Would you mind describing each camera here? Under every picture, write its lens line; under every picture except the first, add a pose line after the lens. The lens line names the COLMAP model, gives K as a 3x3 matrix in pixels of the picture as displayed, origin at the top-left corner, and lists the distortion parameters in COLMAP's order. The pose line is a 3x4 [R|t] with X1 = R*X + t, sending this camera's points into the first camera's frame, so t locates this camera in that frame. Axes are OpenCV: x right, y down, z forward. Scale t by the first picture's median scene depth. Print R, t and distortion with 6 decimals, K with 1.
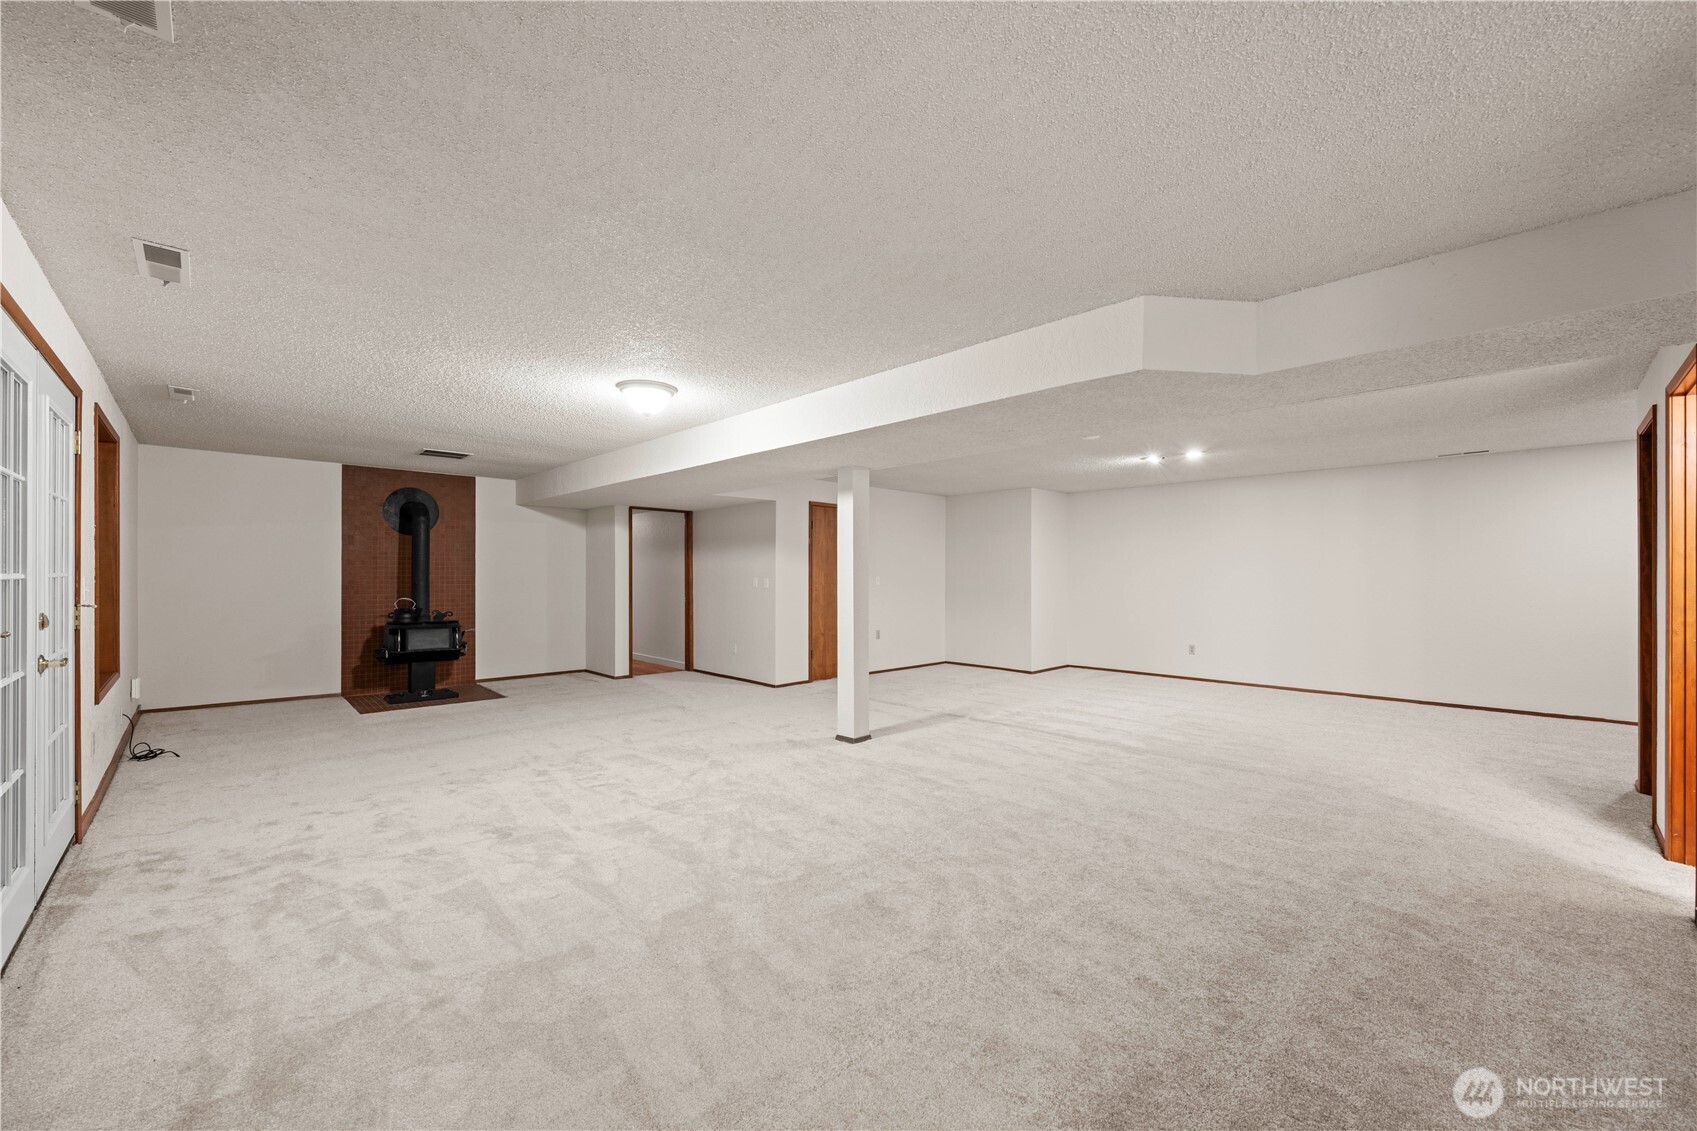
lens RADIAL K [[677.4, 0, 852.4], [0, 677.4, 572.6], [0, 0, 1]] dist [-0.001951, -0.000249]
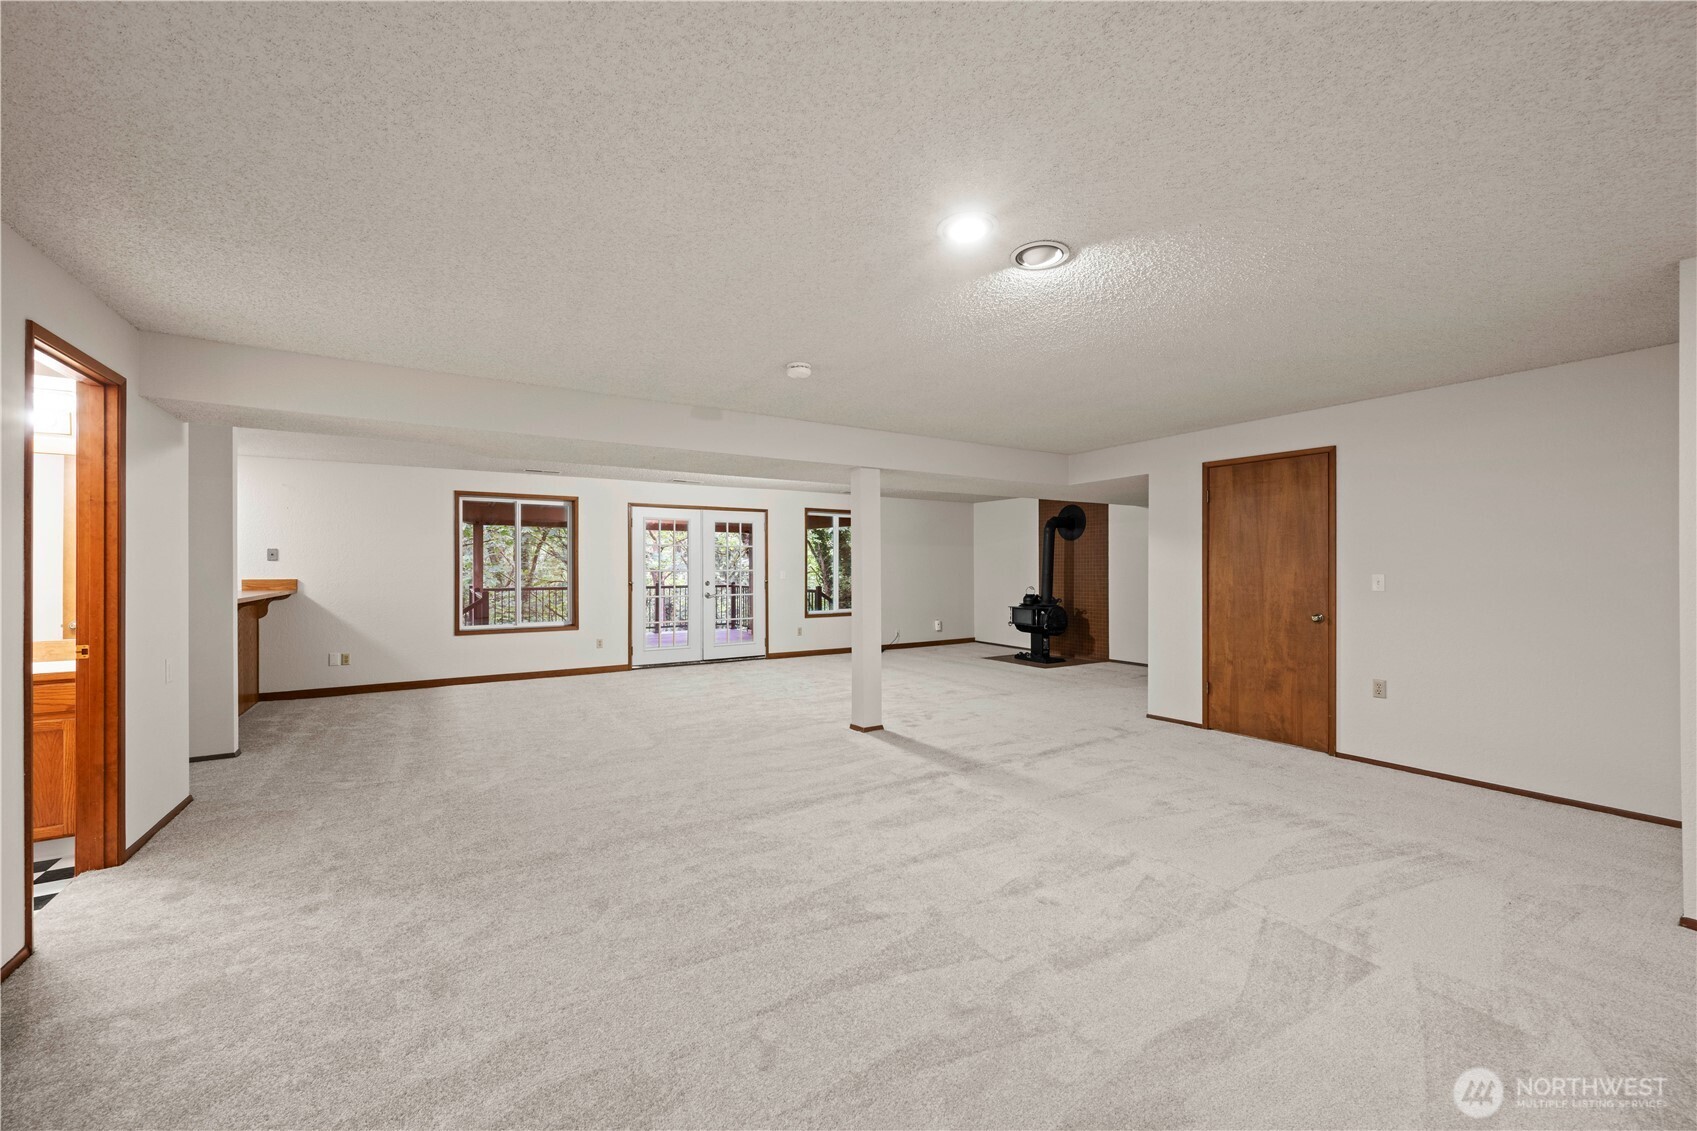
lens RADIAL K [[625.2, 0, 848.5], [0, 625.2, 565.5], [0, 0, 1]] dist [-0.000508, -0.000045]
pose [[-0.195431, -0.011691, -0.980648, 0.697376], [-0.001330, 0.999931, -0.011656, 0.006083], [0.980717, -0.000974, -0.195433, 0.855235]]
